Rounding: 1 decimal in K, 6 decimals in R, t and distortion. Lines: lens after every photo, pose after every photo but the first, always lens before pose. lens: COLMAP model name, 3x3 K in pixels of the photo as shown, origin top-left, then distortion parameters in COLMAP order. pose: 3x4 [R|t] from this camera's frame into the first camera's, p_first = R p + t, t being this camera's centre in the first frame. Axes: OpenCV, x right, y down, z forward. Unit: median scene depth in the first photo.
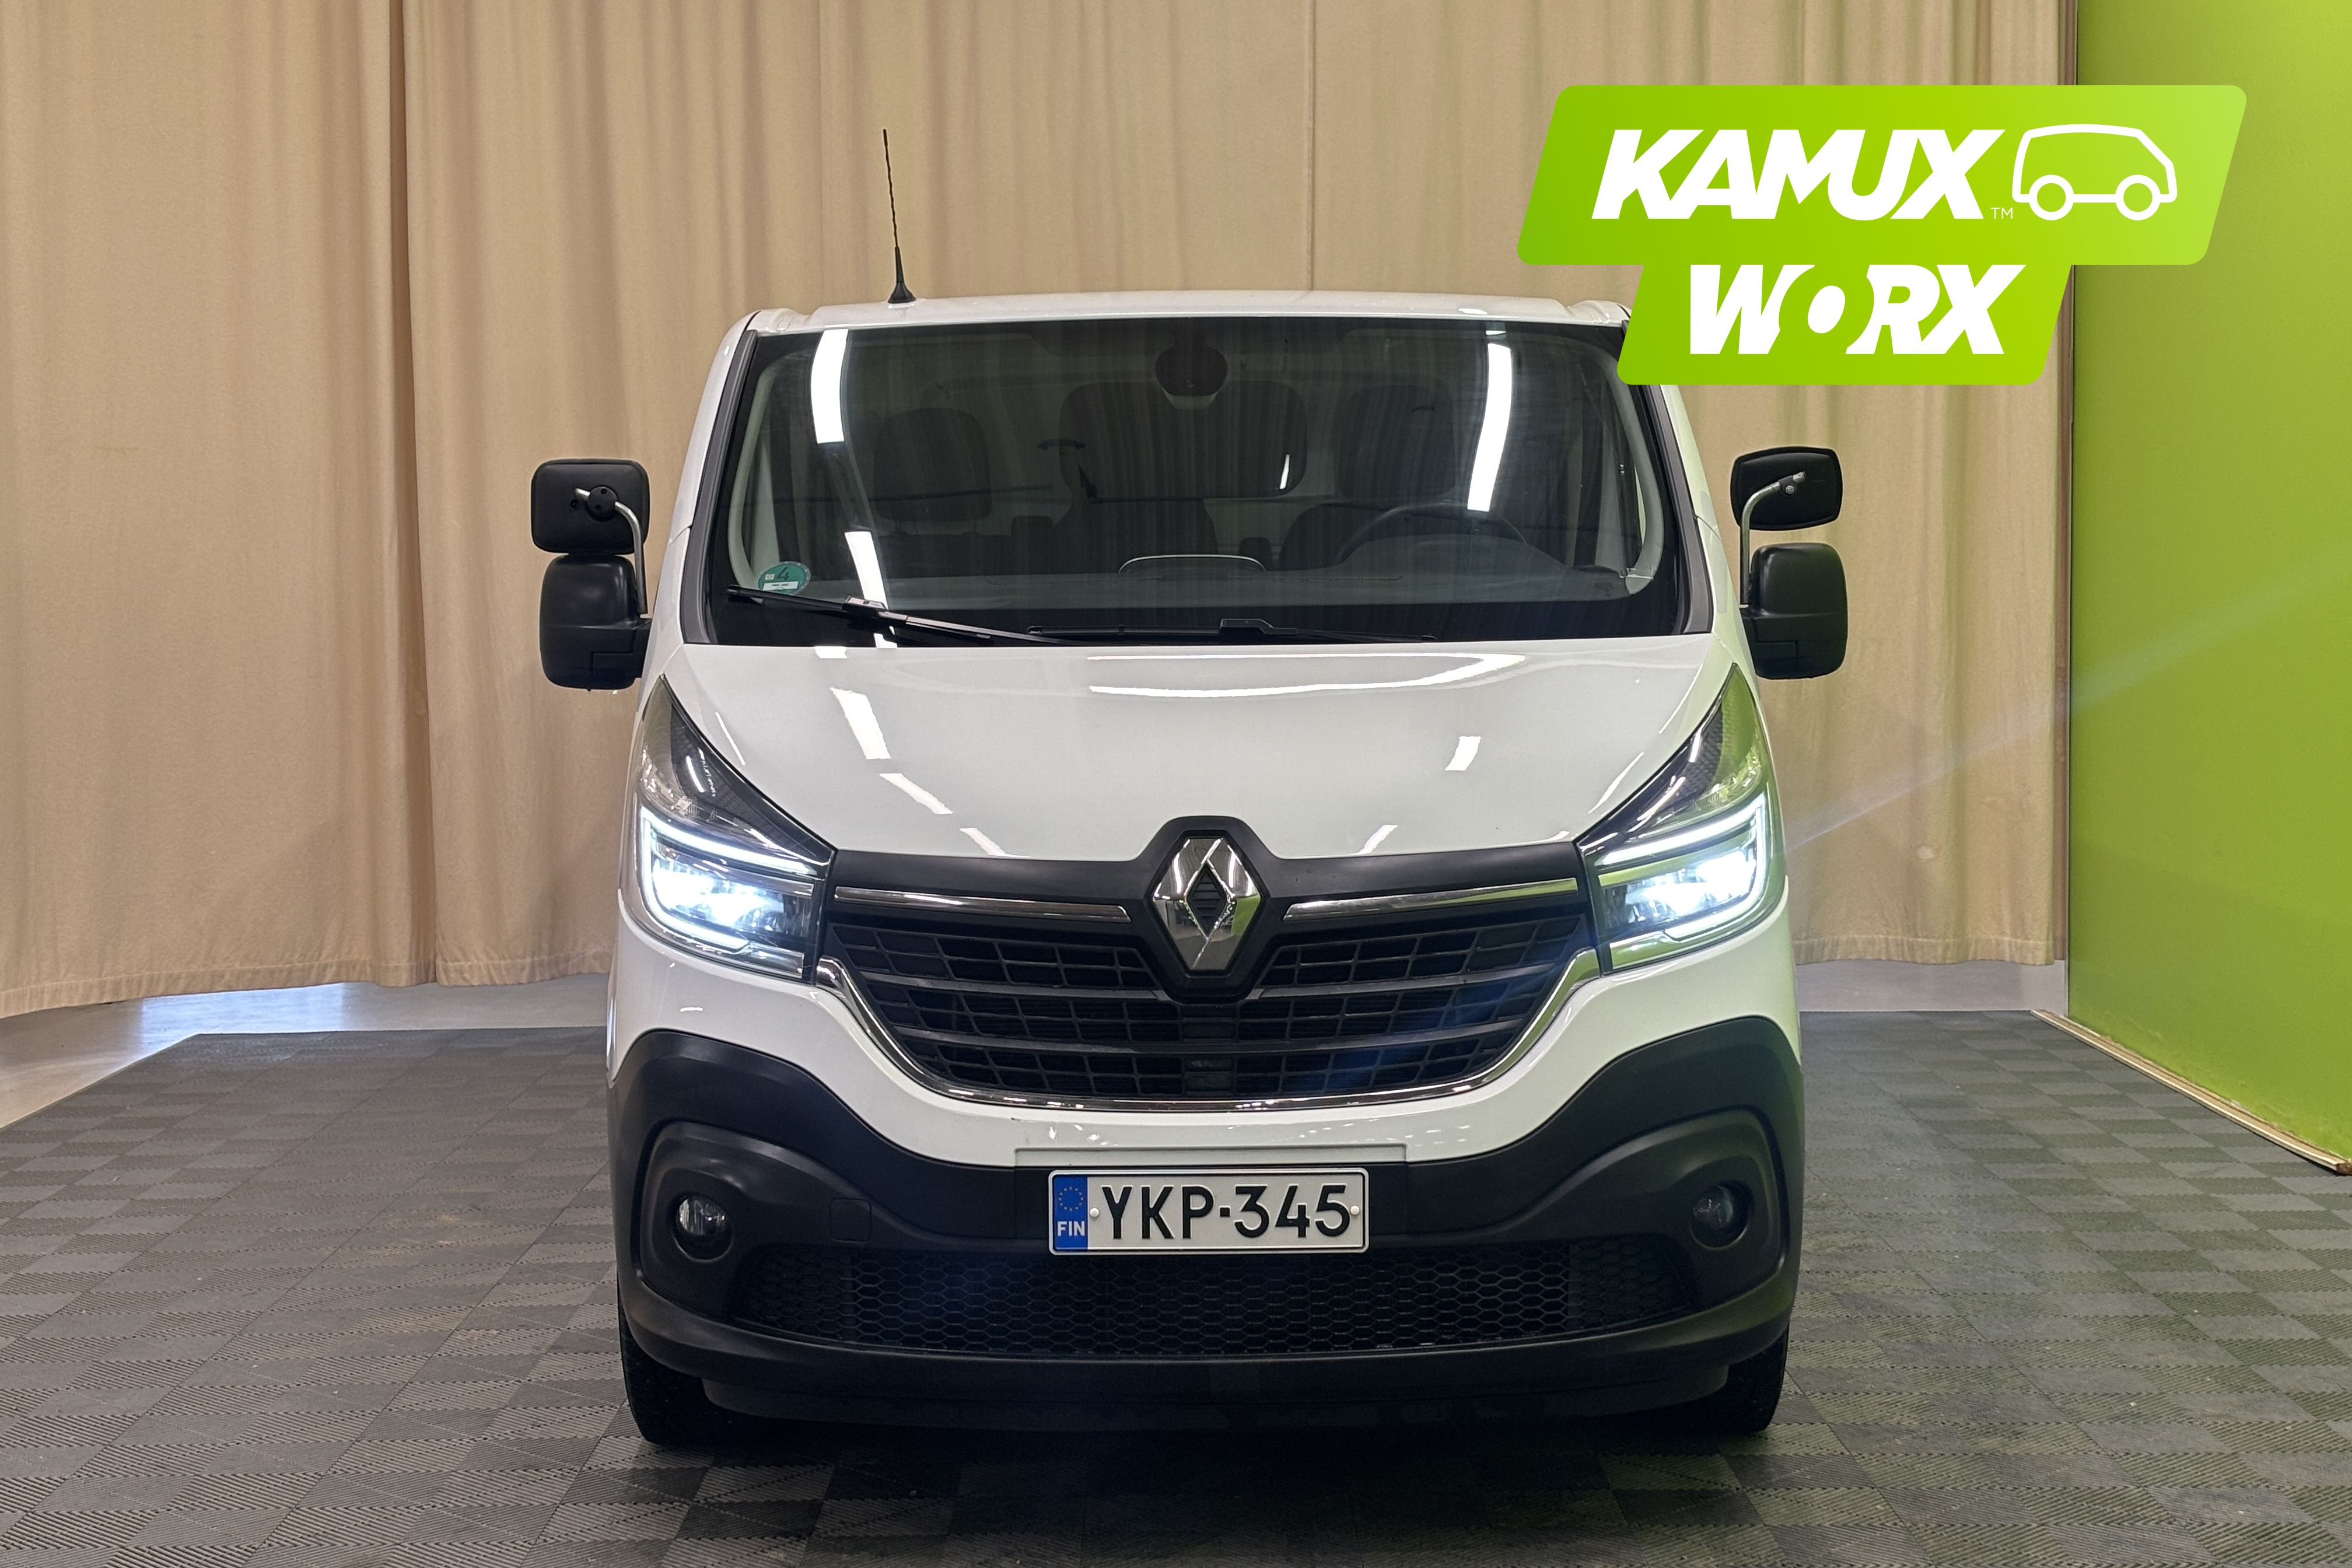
lens RADIAL K [[3402.7, 0, 1173.7], [0, 3402.7, 784.0], [0, 0, 1]] dist [0.049219, 0.000000]
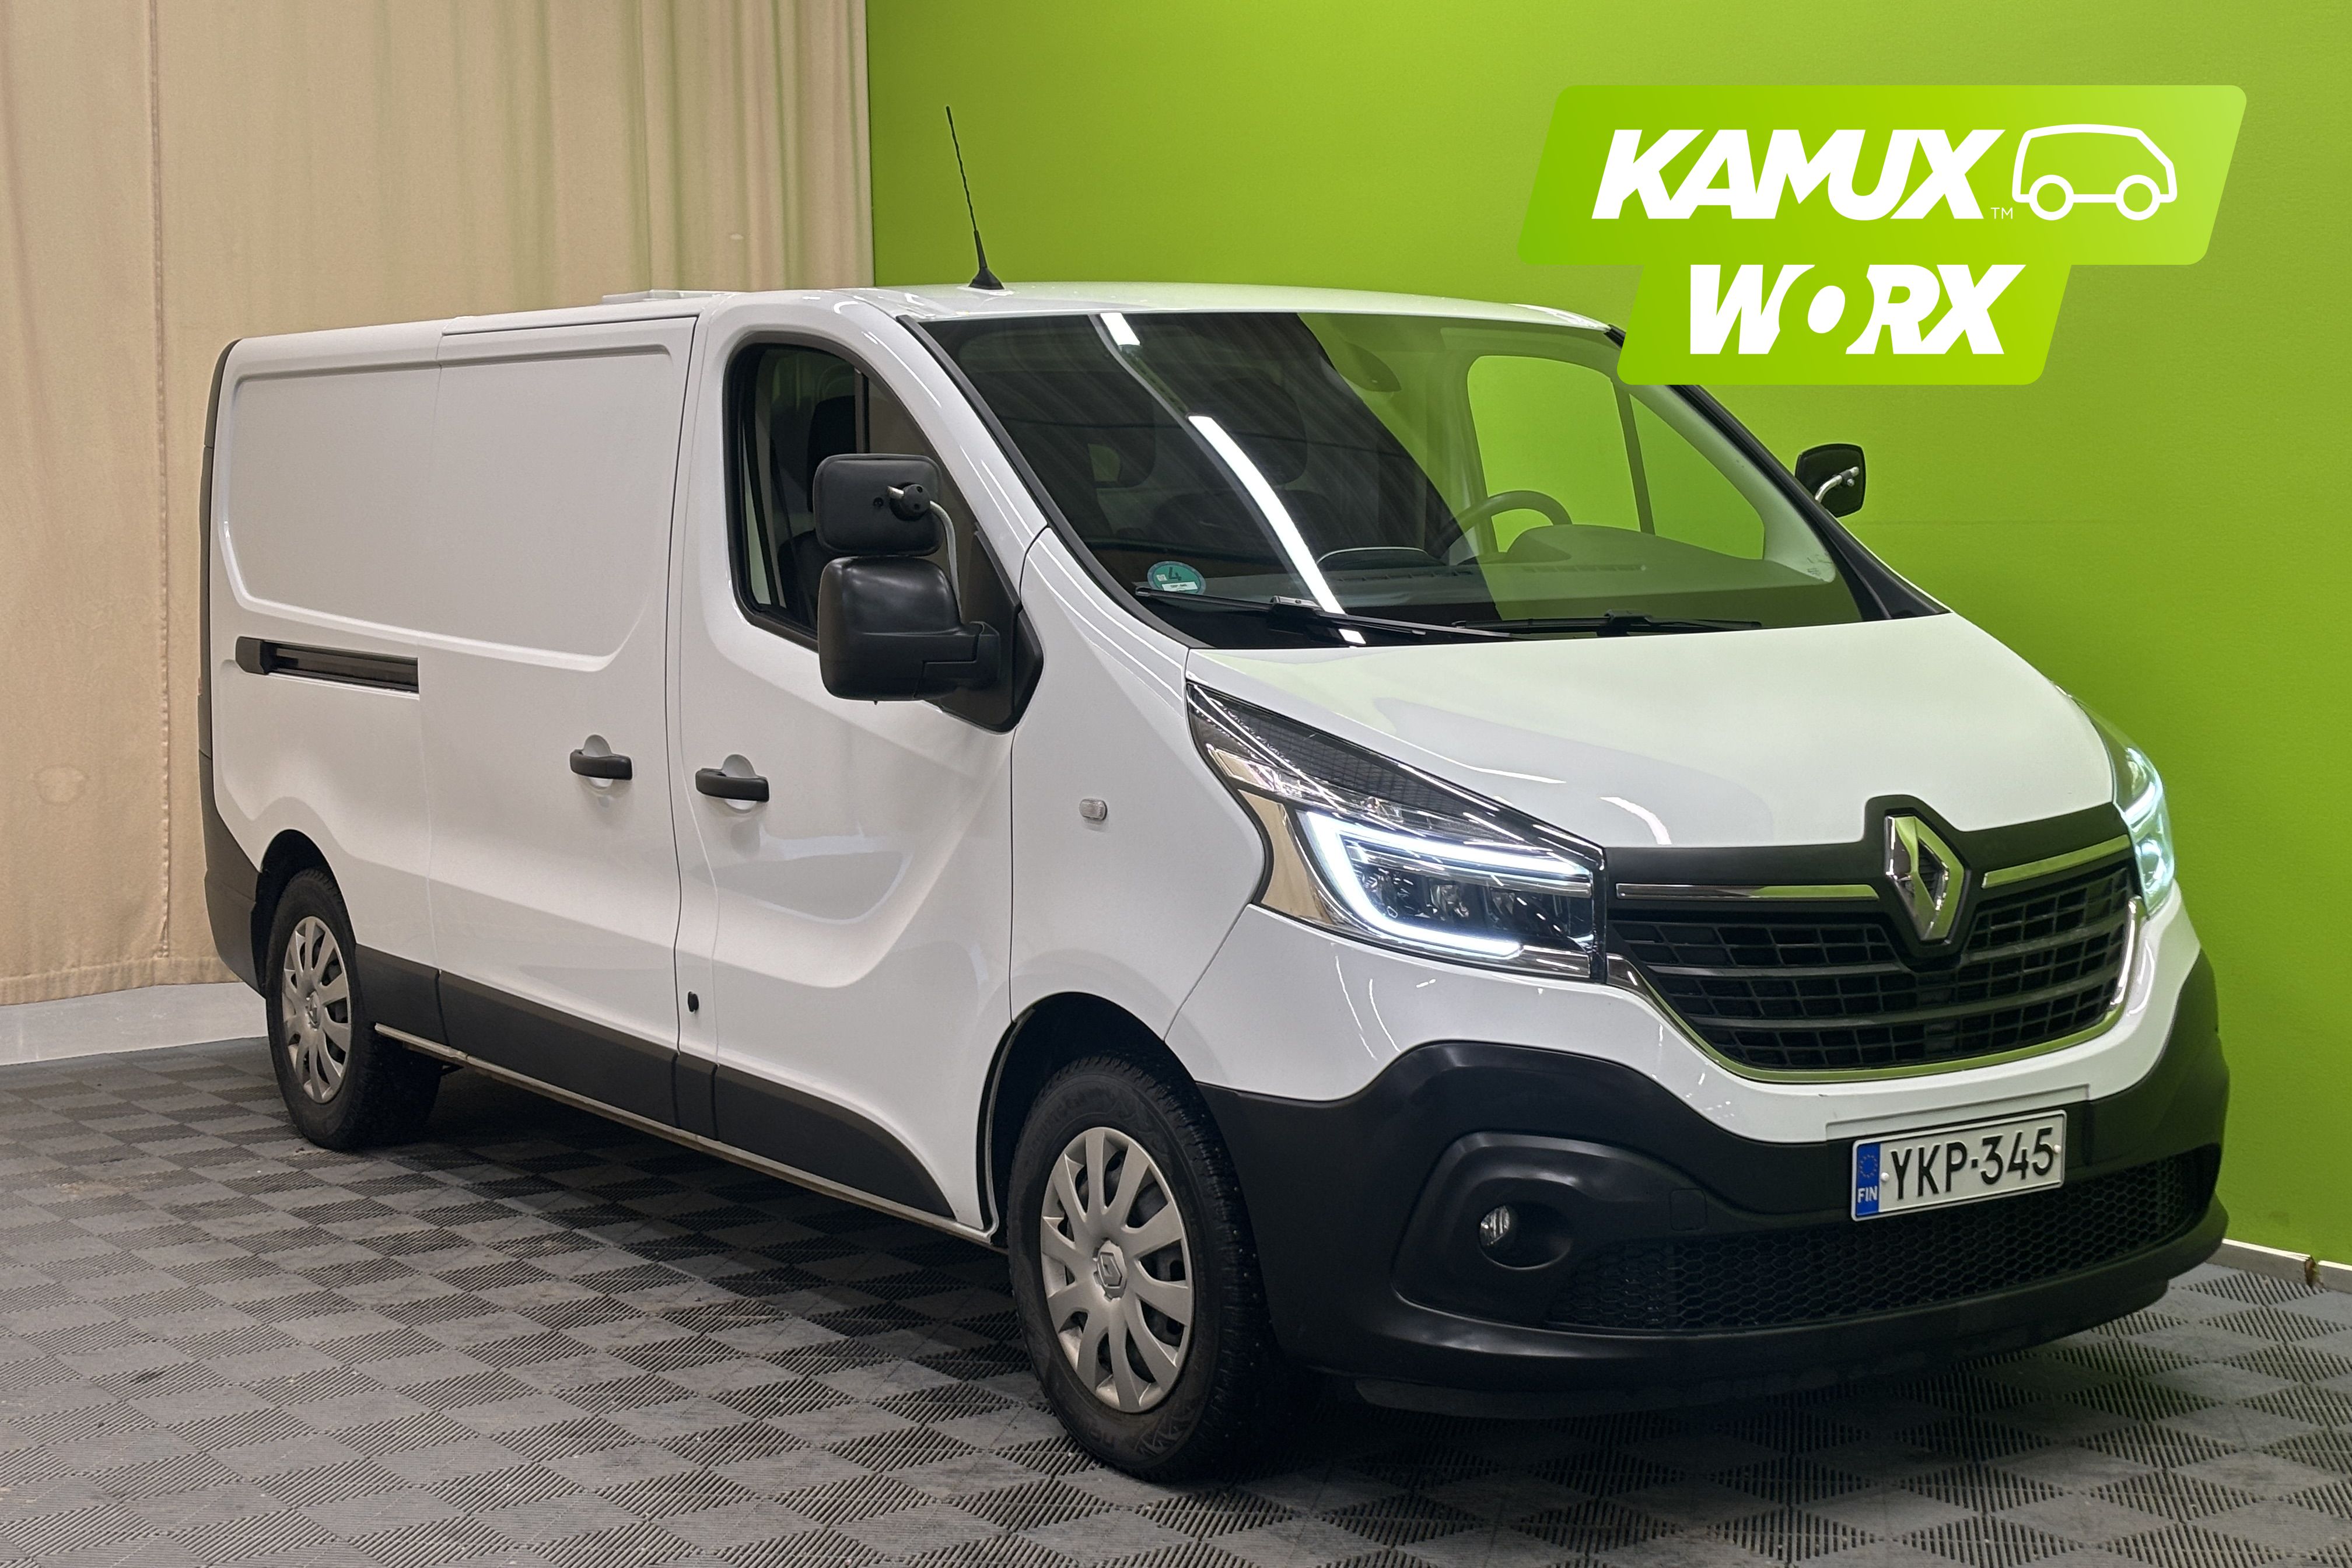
lens RADIAL K [[3402.7, 0, 1084.8], [0, 3402.7, 836.6], [0, 0, 1]] dist [0.049219, 0.000000]
pose [[0.855954, -0.056522, 0.513953, -0.767757], [0.045240, 0.998382, 0.034454, -0.026317], [-0.515069, -0.006240, 0.857126, 0.224308]]
